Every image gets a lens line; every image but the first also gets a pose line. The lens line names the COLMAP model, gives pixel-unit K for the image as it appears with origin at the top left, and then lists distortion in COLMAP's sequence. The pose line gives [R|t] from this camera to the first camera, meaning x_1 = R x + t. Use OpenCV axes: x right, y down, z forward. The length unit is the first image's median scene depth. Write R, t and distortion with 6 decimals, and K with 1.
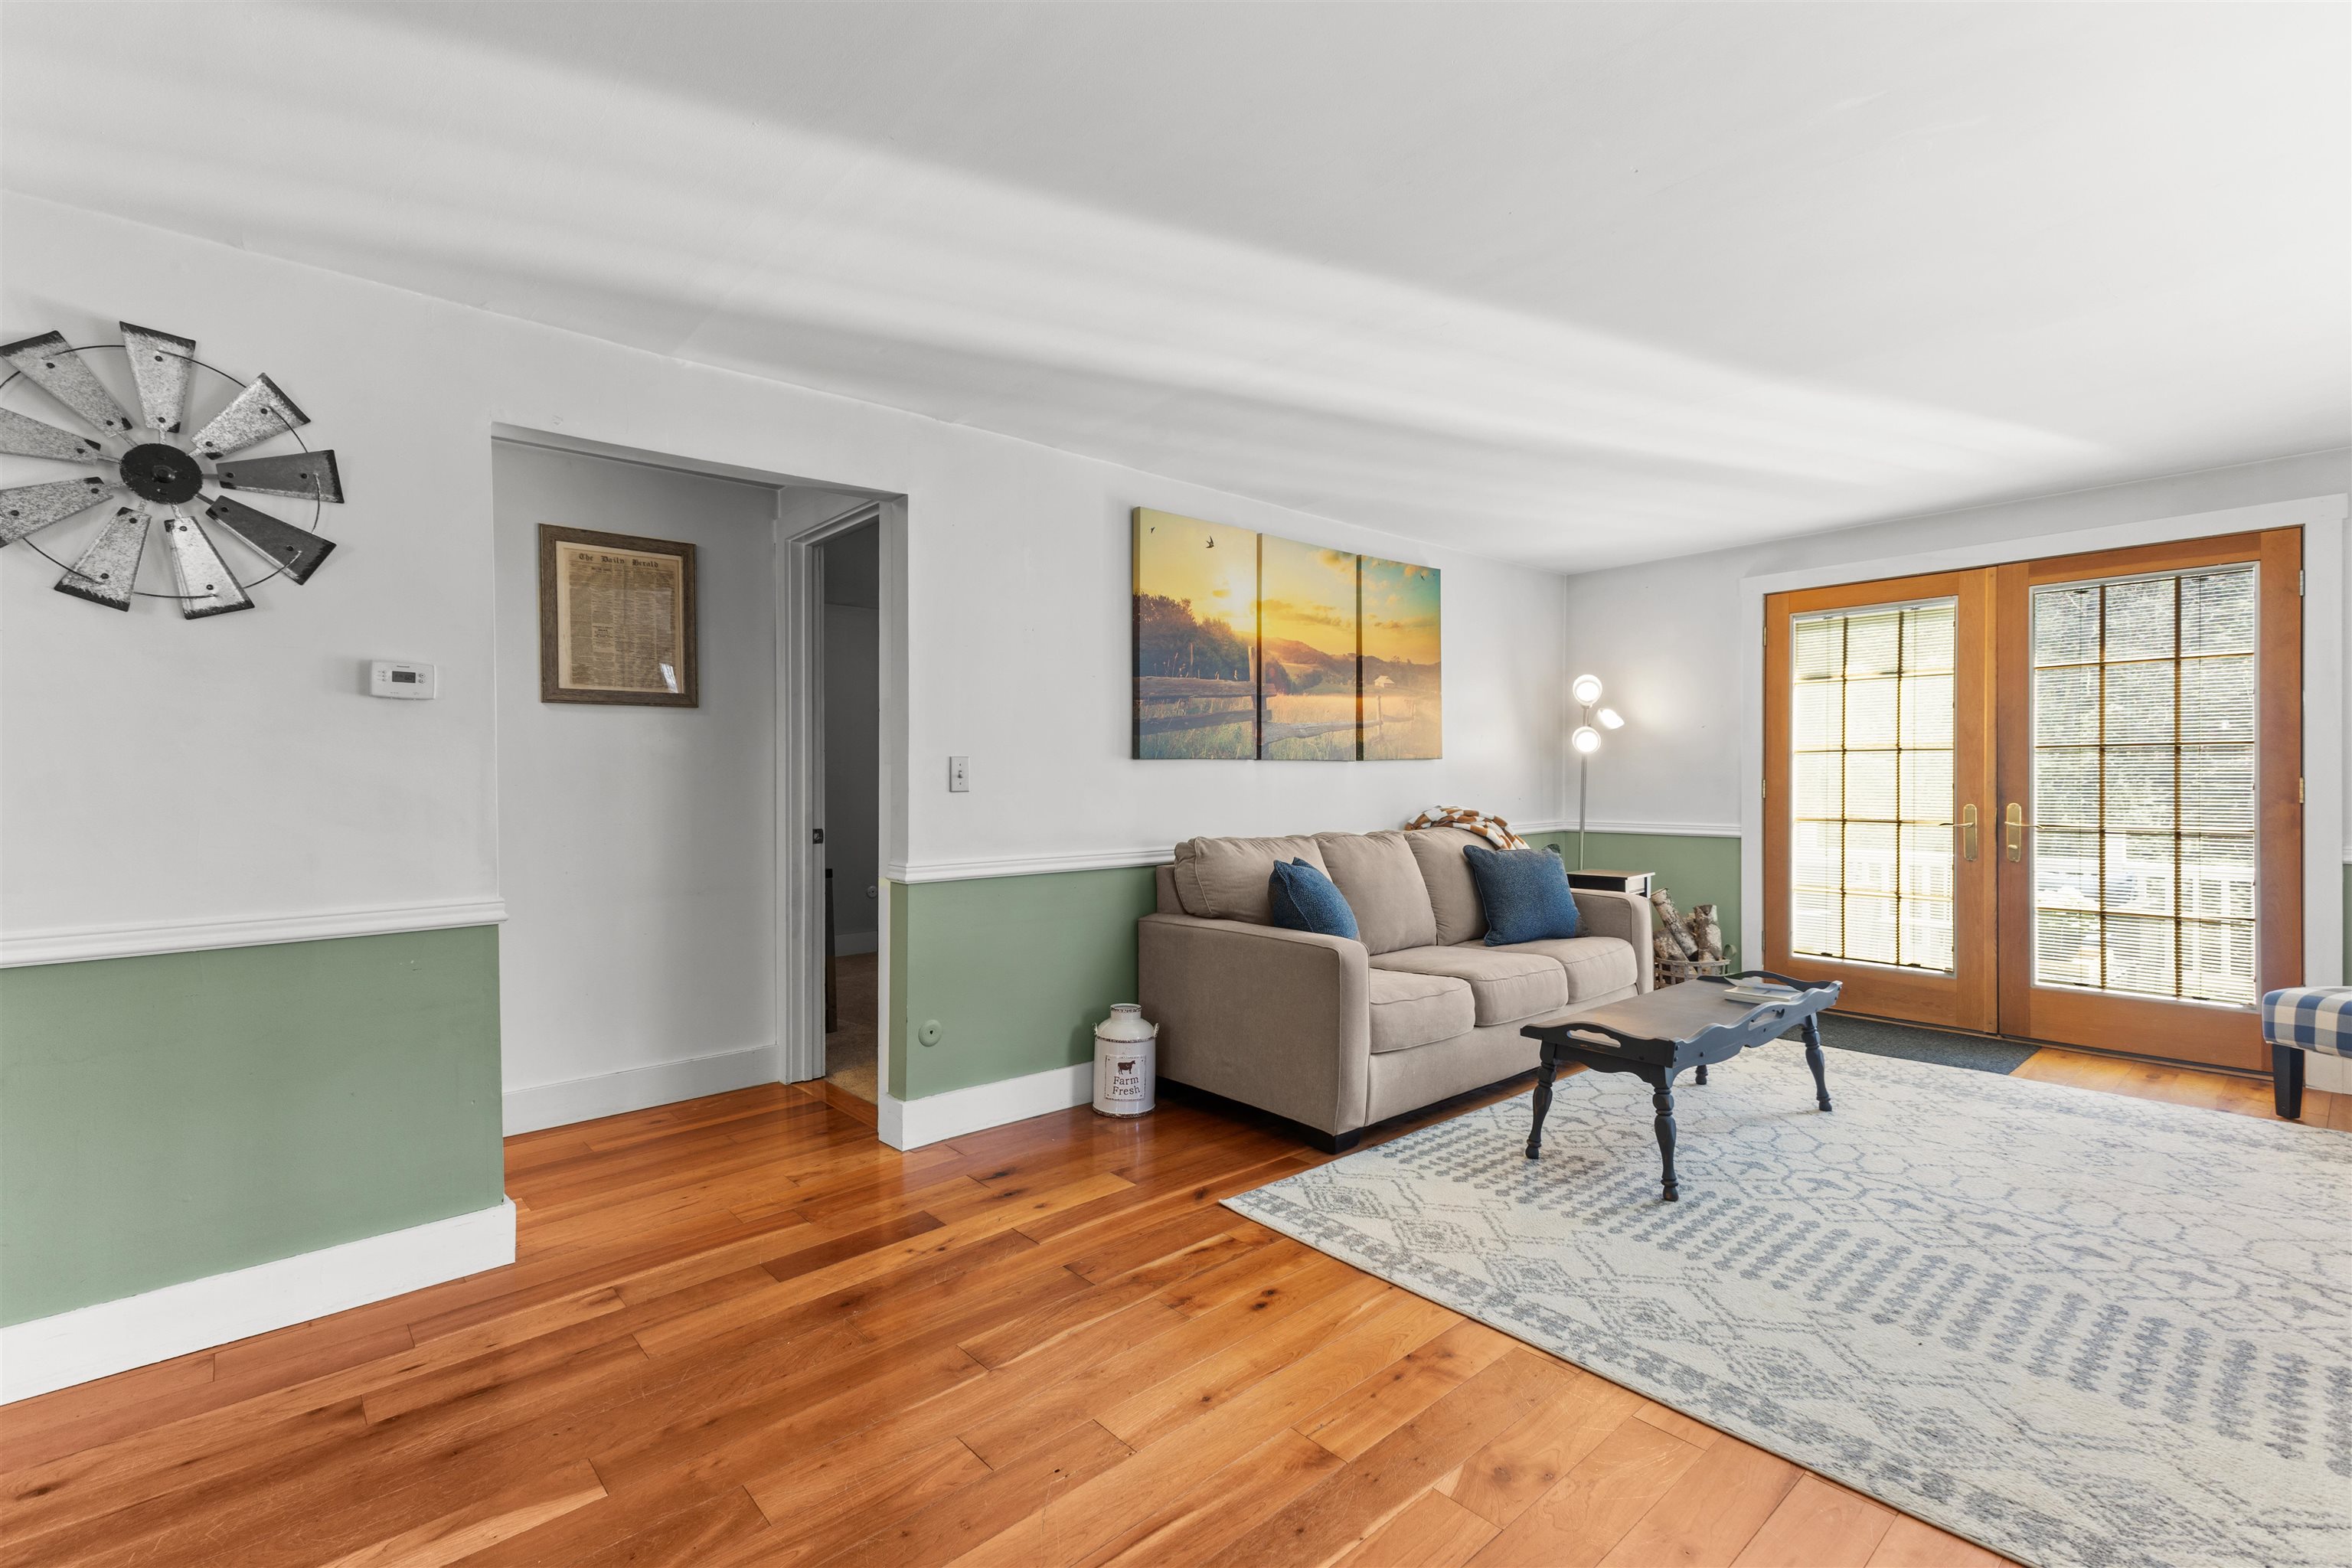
lens RADIAL K [[1020.0, 0, 1162.6], [0, 1020.0, 777.9], [0, 0, 1]] dist [0.026313, -0.001381]
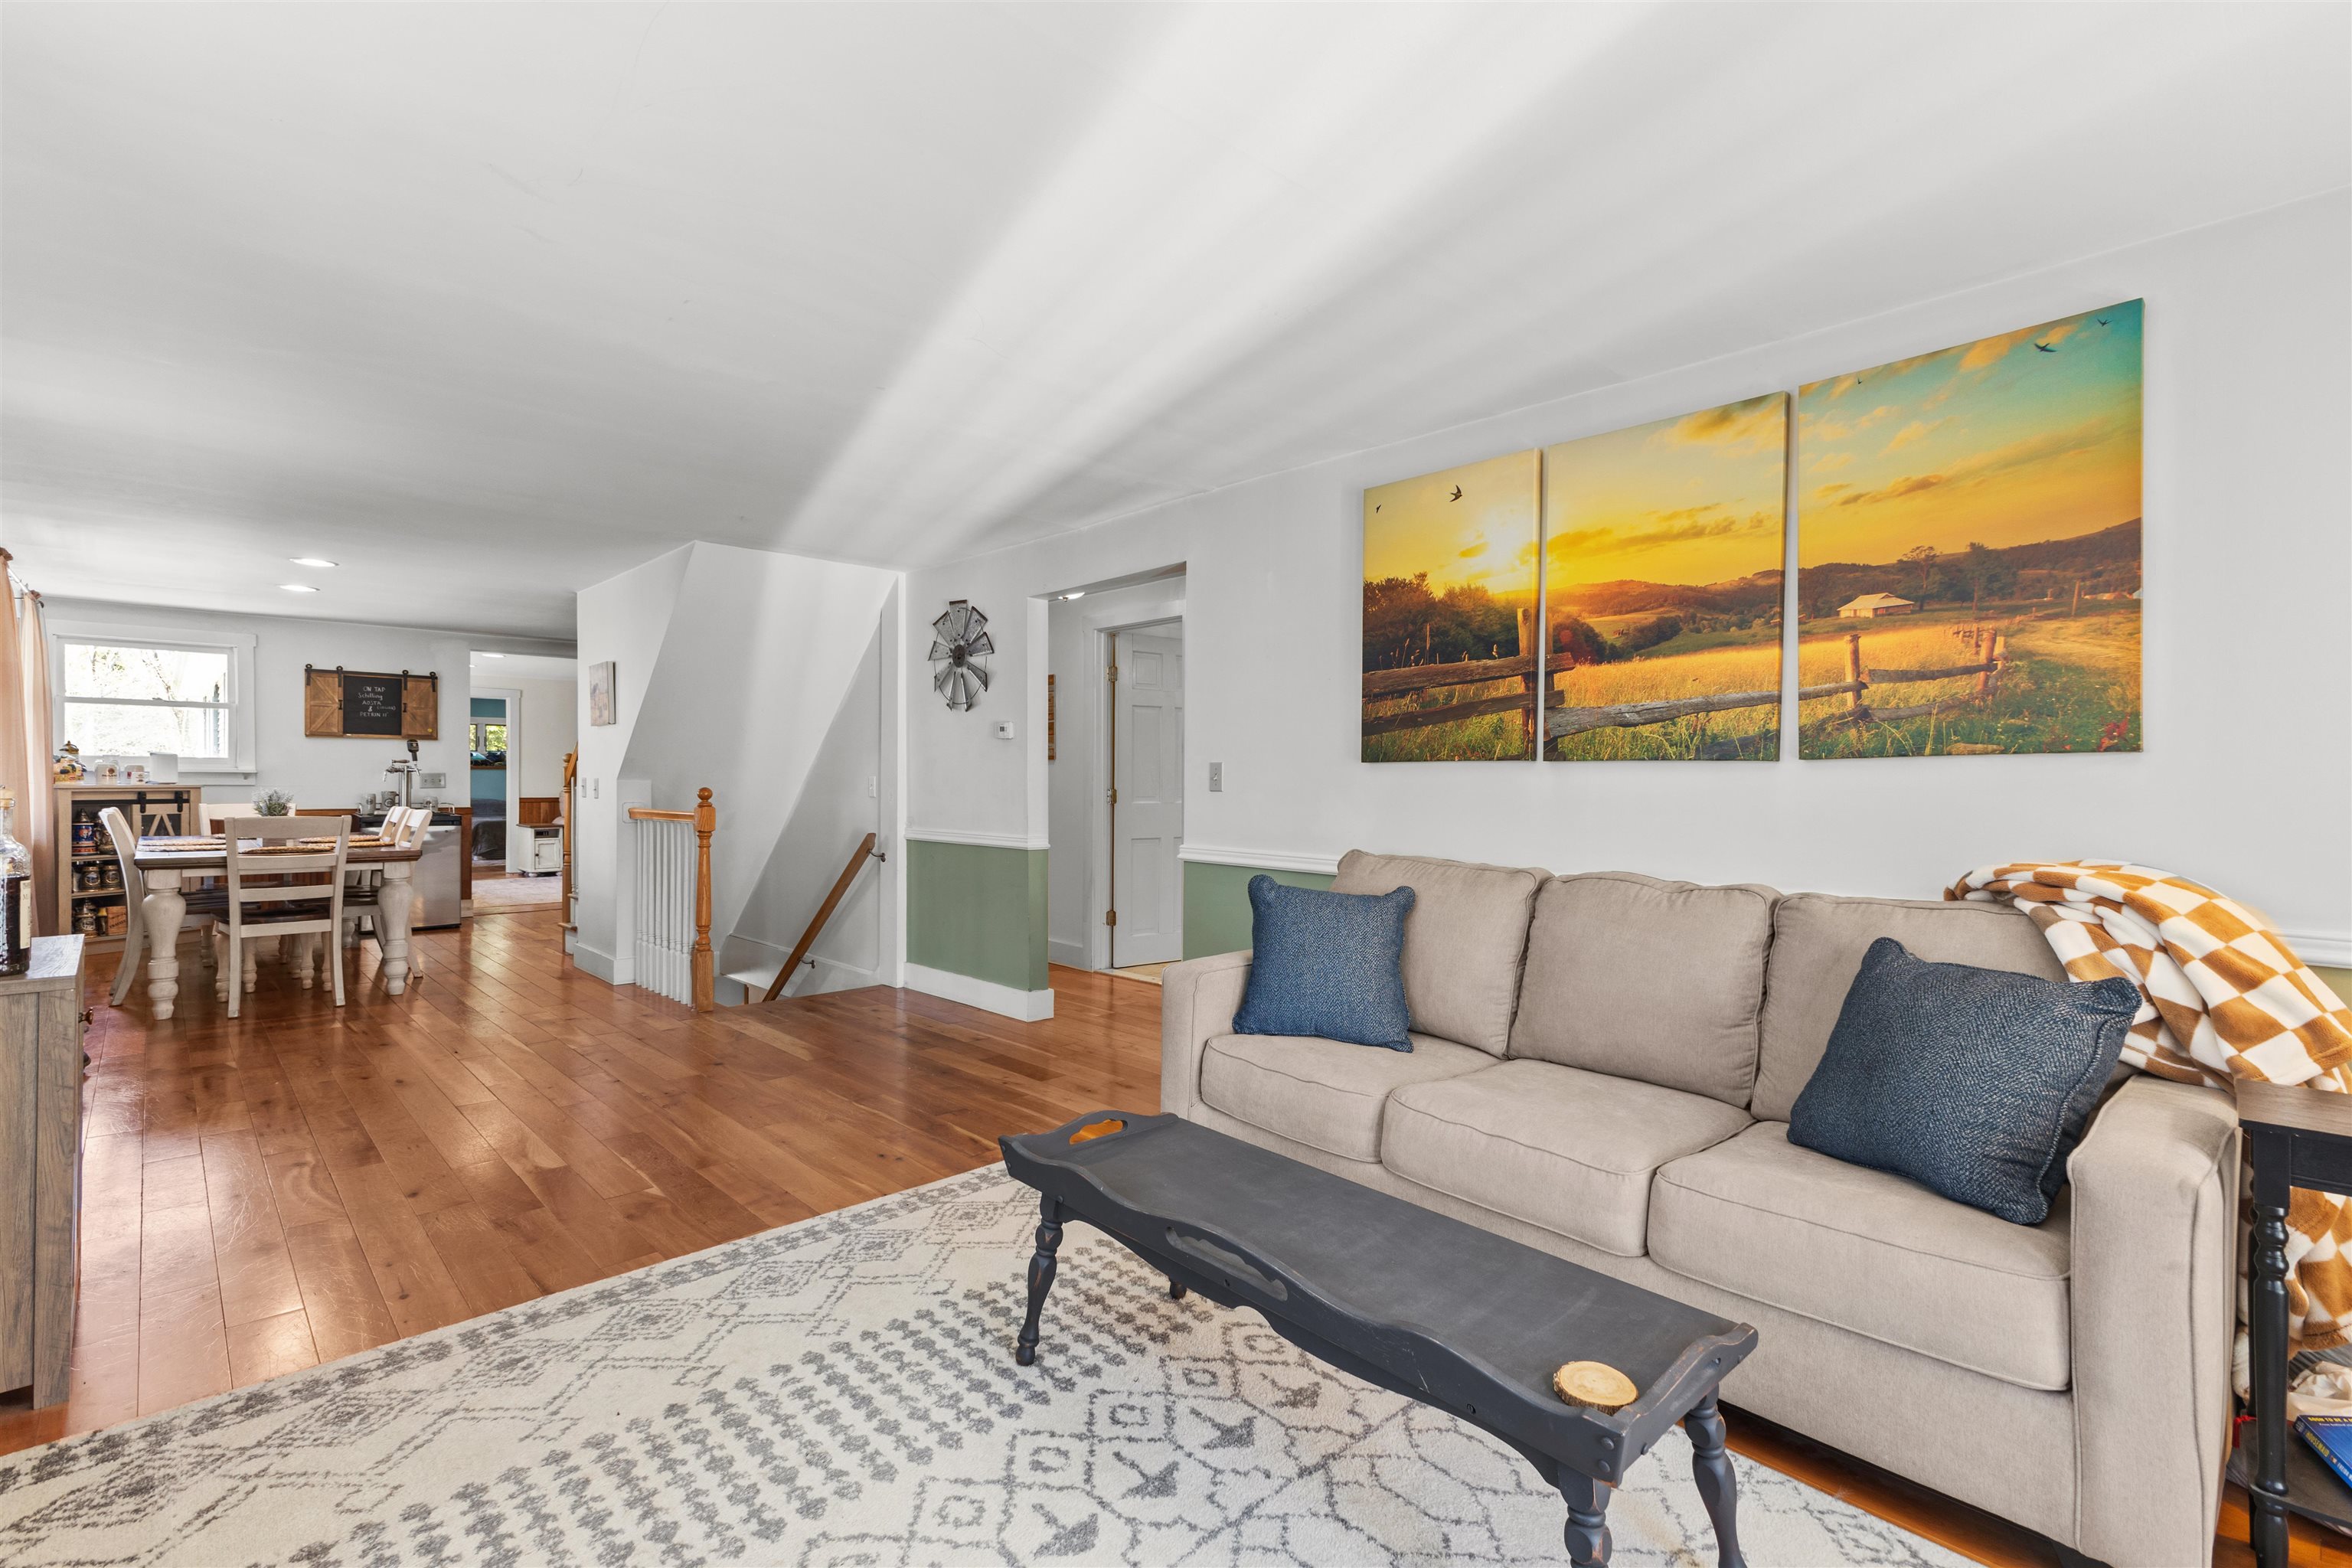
lens RADIAL K [[1020.0, 0, 1164.1], [0, 1020.0, 776.9], [0, 0, 1]] dist [0.026313, -0.001381]
pose [[0.061833, 0.003721, -0.998080, 1.292399], [-0.014982, 0.999884, 0.002800, -0.007319], [0.997974, 0.014780, 0.061881, 1.106637]]
